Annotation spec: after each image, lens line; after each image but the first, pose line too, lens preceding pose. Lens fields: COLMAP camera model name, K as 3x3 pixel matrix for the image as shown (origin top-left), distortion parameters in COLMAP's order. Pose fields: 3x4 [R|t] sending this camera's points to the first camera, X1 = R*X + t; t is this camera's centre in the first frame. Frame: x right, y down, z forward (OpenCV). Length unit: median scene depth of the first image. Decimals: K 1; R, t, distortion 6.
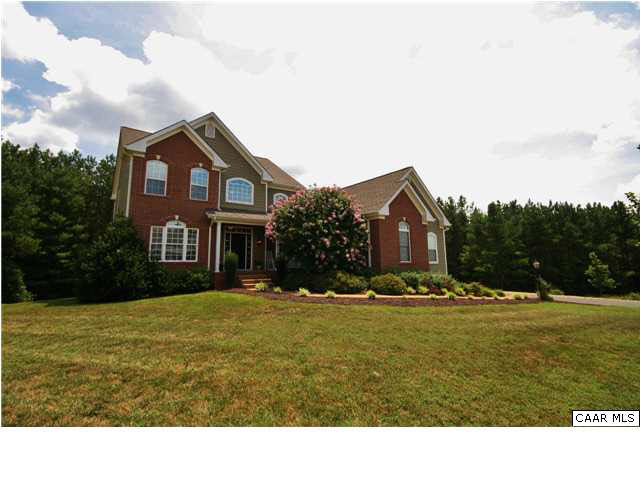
lens RADIAL K [[301.3, 0, 328.0], [0, 301.3, 219.4], [0, 0, 1]] dist [0.000988, -0.000709]
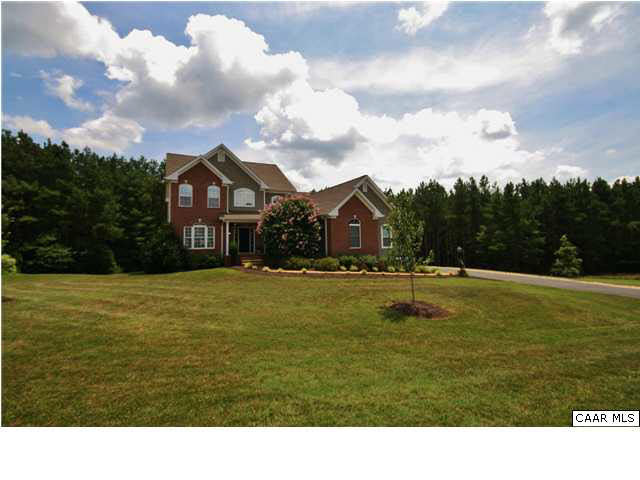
lens RADIAL K [[301.3, 0, 328.0], [0, 301.3, 219.4], [0, 0, 1]] dist [0.000988, -0.000709]
pose [[0.986402, -0.018988, -0.163252, 0.359357], [0.031407, 0.996776, 0.073831, -0.094561], [0.161324, -0.077954, 0.983818, -0.370754]]
